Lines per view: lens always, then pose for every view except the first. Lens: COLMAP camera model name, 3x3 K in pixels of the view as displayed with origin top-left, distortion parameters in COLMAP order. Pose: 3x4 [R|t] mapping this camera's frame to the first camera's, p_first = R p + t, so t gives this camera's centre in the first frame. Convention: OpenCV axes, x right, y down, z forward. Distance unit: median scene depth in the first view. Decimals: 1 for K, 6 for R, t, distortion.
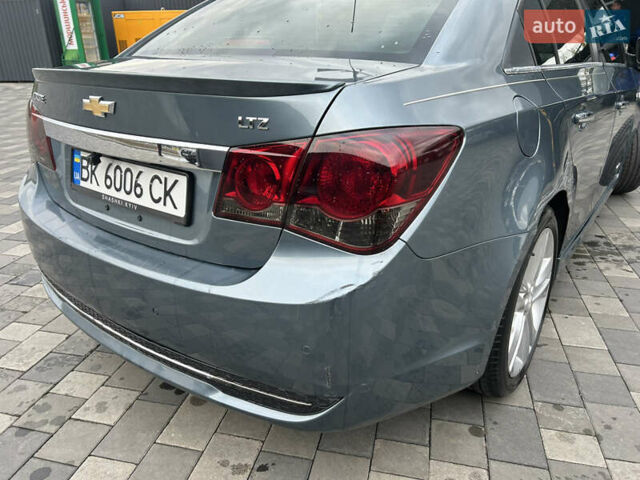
lens RADIAL K [[478.8, 0, 320.0], [0, 478.8, 240.0], [0, 0, 1]] dist [0.043146, -0.038394]
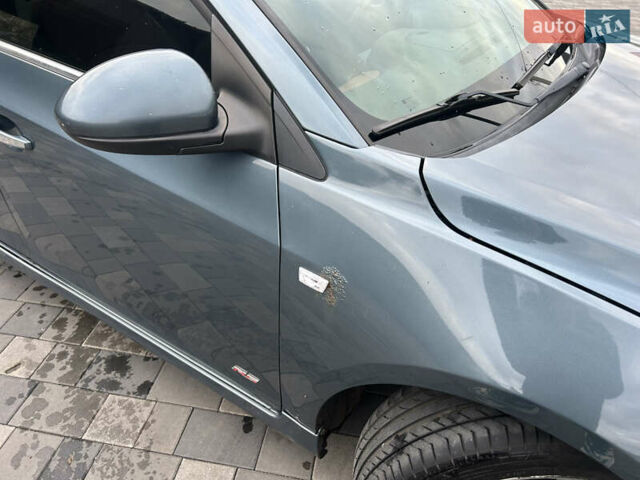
lens RADIAL K [[478.8, 0, 320.0], [0, 478.8, 240.0], [0, 0, 1]] dist [0.043146, -0.038394]
pose [[0.071248, 0.591230, -0.803350, 1.573608], [-0.422786, 0.747369, 0.512534, -0.832551], [0.903424, 0.303128, 0.303213, 1.628580]]
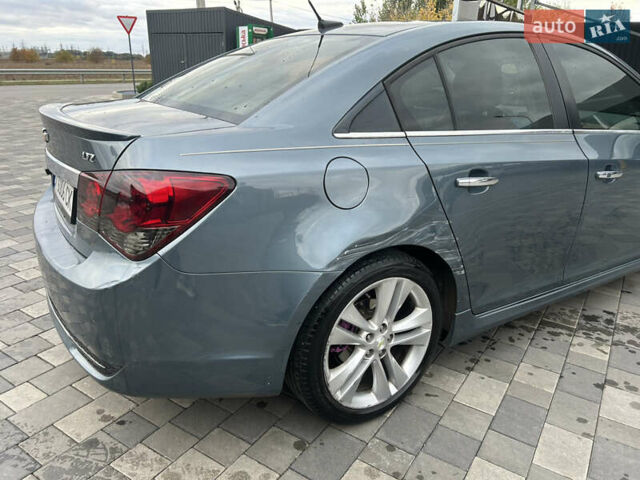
lens RADIAL K [[478.8, 0, 320.0], [0, 478.8, 240.0], [0, 0, 1]] dist [0.043146, -0.038394]
pose [[0.939021, 0.149158, -0.309826, 0.557338], [-0.166325, 0.985627, -0.029593, -0.041307], [0.300959, 0.079321, 0.950333, -0.075342]]
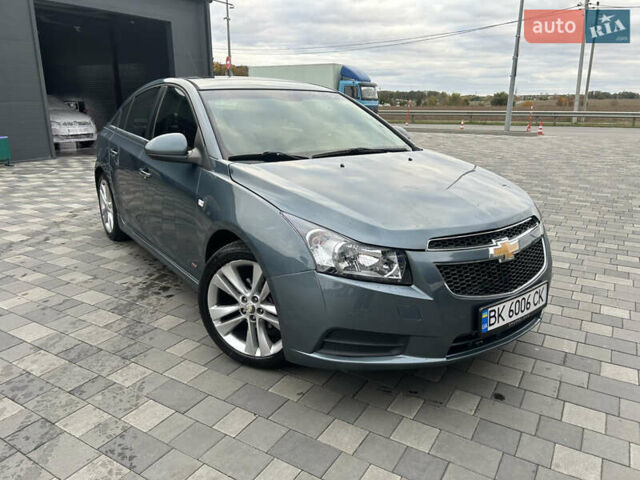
lens RADIAL K [[478.8, 0, 320.0], [0, 478.8, 240.0], [0, 0, 1]] dist [0.043146, -0.038394]
pose [[-0.303300, 0.280970, -0.910530, 2.470787], [-0.371824, 0.844897, 0.384573, -1.153310], [0.877357, 0.455198, -0.151786, 2.401361]]
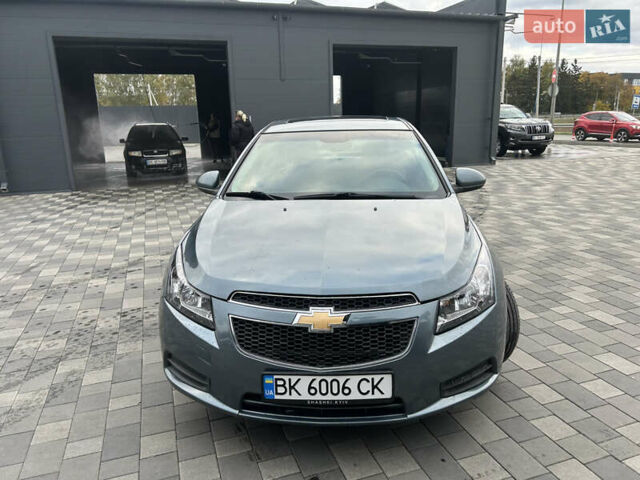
lens RADIAL K [[478.8, 0, 320.0], [0, 478.8, 240.0], [0, 0, 1]] dist [0.043146, -0.038394]
pose [[-0.838227, 0.166522, -0.519274, 1.777451], [-0.181161, 0.813119, 0.553189, -1.601915], [0.514350, 0.557770, -0.651411, 3.252929]]
